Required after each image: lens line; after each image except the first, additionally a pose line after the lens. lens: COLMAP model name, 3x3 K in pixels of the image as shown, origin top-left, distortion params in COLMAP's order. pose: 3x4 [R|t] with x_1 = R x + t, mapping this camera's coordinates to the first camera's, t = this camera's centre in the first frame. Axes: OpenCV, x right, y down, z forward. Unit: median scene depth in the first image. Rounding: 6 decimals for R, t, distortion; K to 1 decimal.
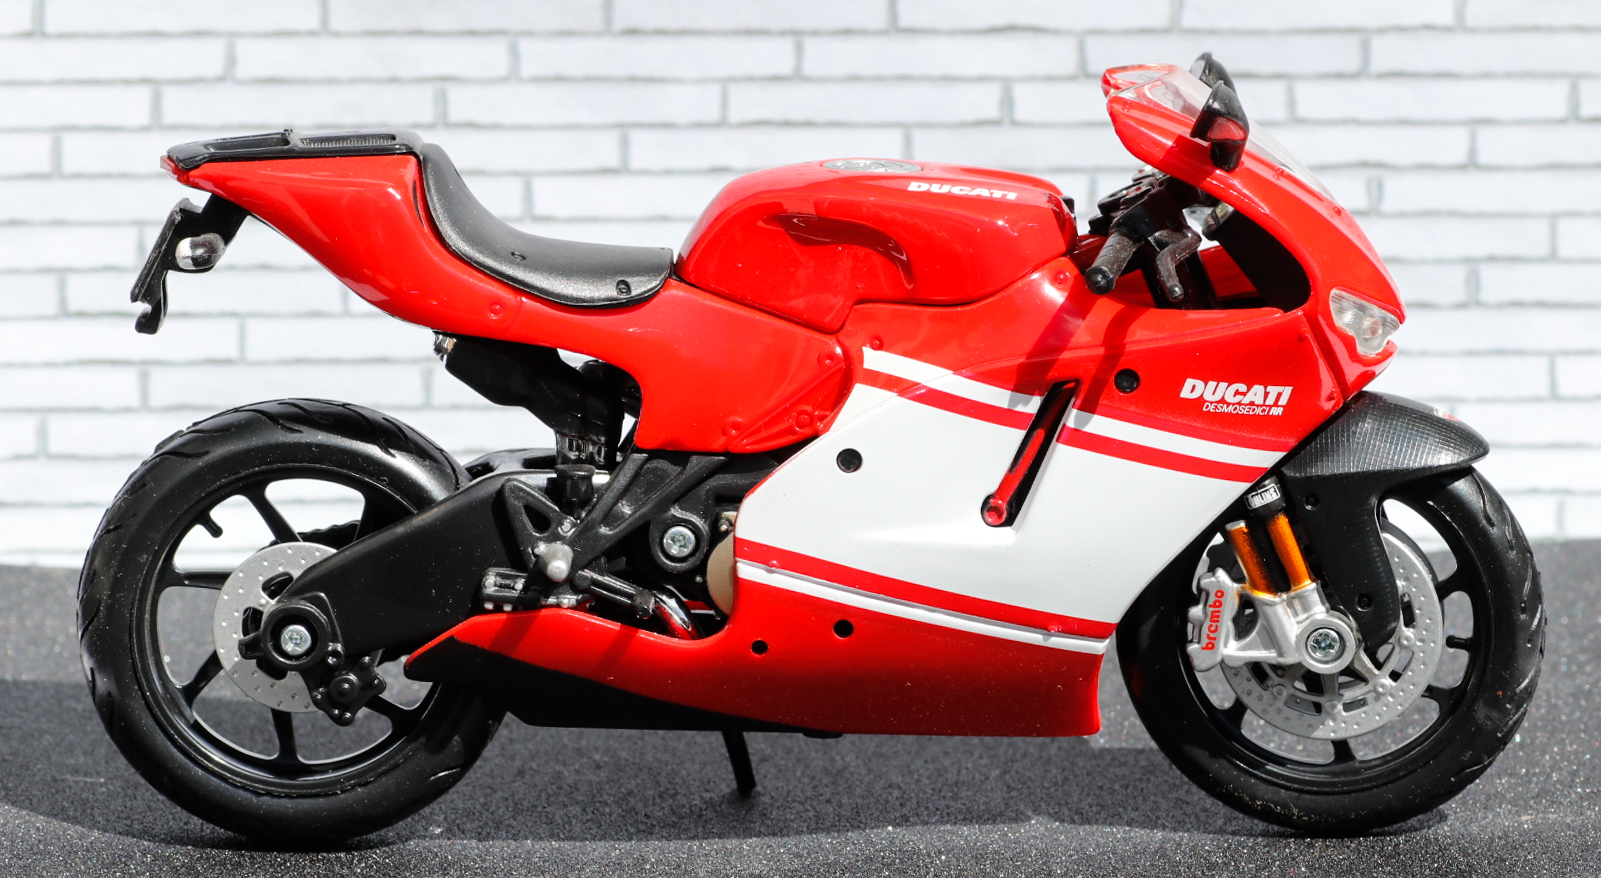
lens RADIAL K [[6054.4, 0, 800.5], [0, 6054.4, 439.0], [0, 0, 1]] dist [-0.001405, -19.979841]
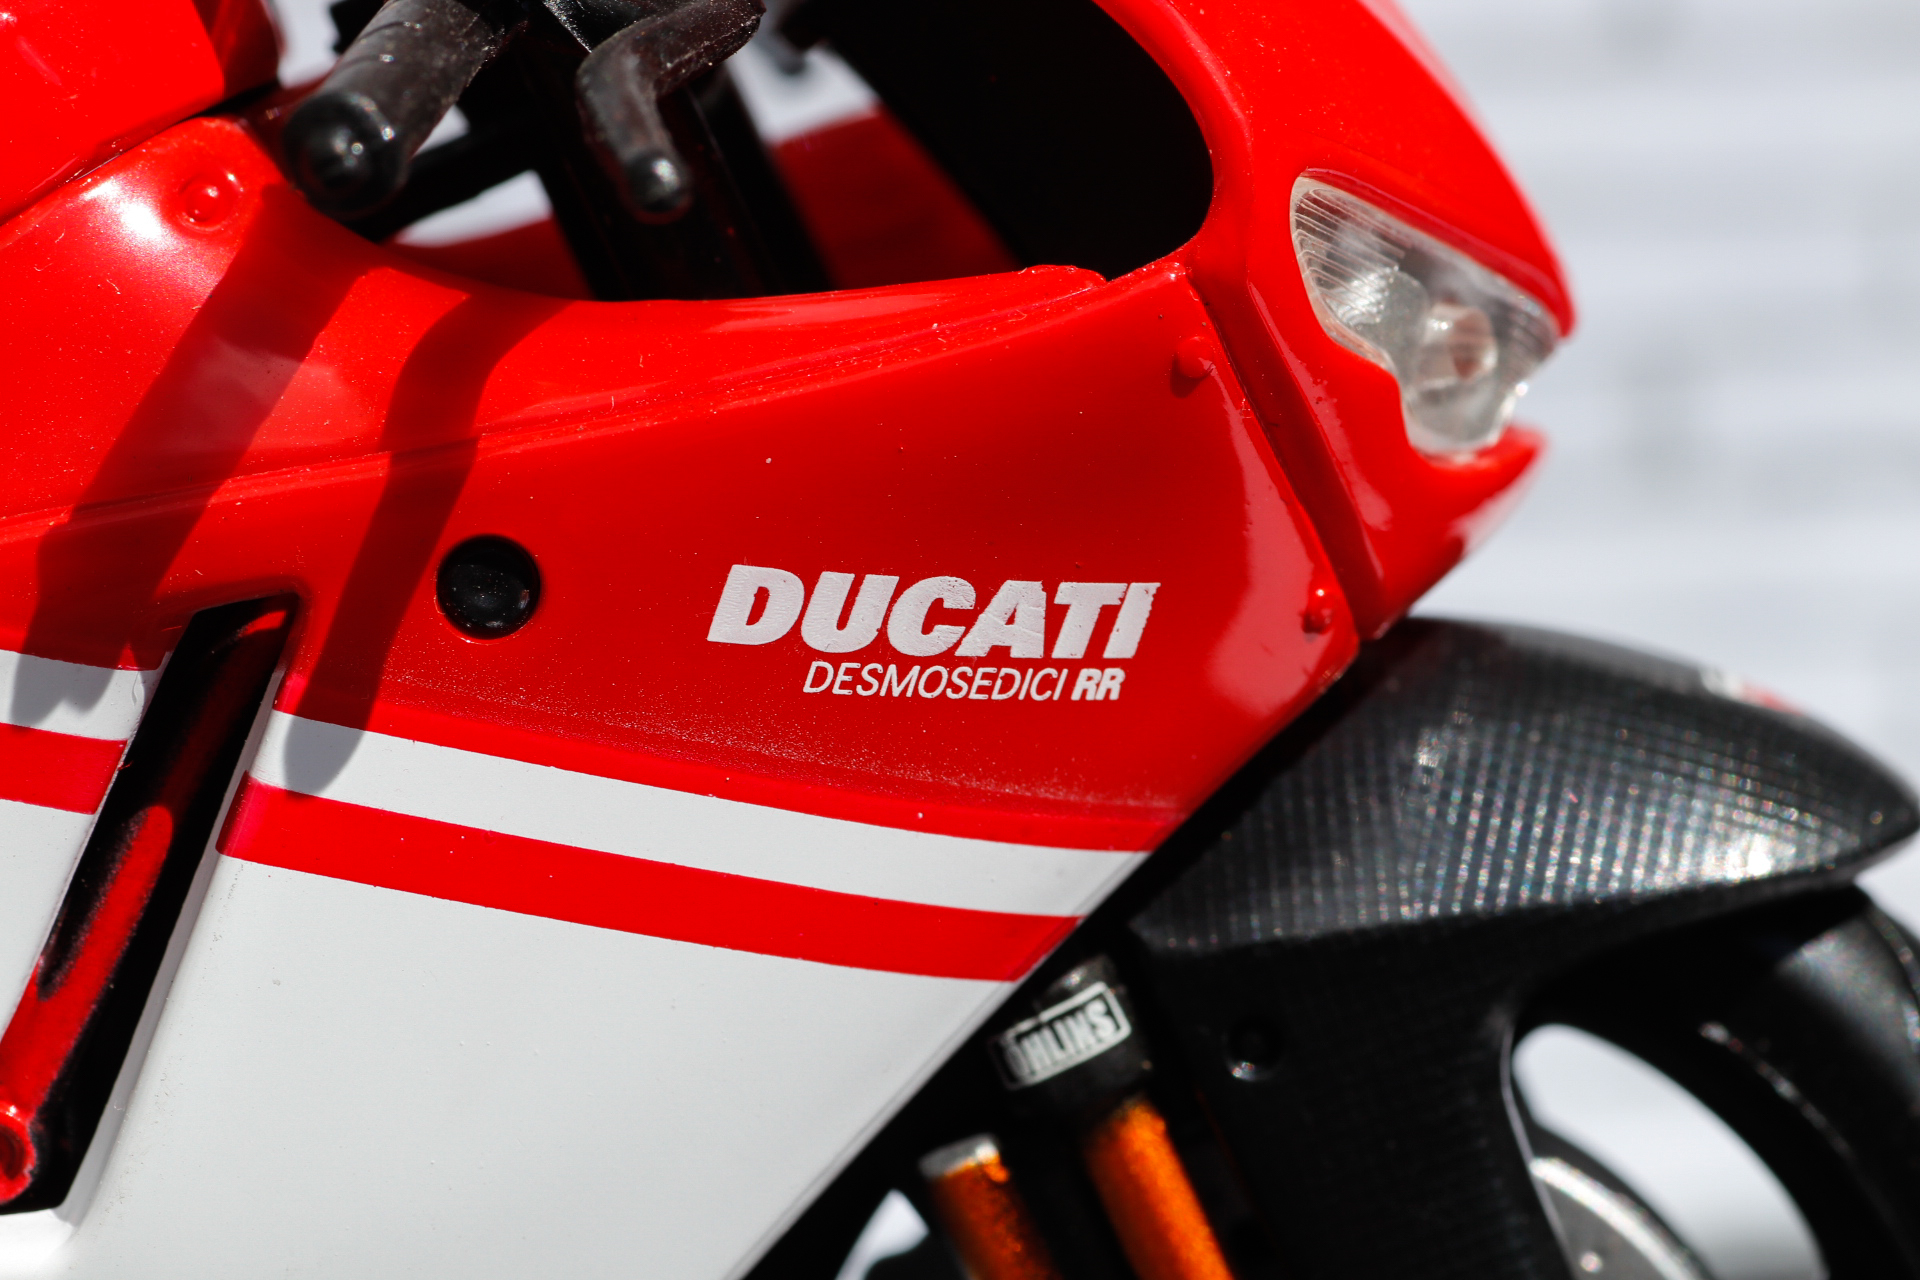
lens RADIAL K [[9074.2, 0, 960.0], [0, 9074.2, 640.0], [0, 0, 1]] dist [0.000736, 3.736901]
pose [[0.995796, -0.049390, 0.077145, 0.044247], [0.054468, 0.996386, -0.065172, 0.017634], [-0.073647, 0.069100, 0.994888, 0.628661]]
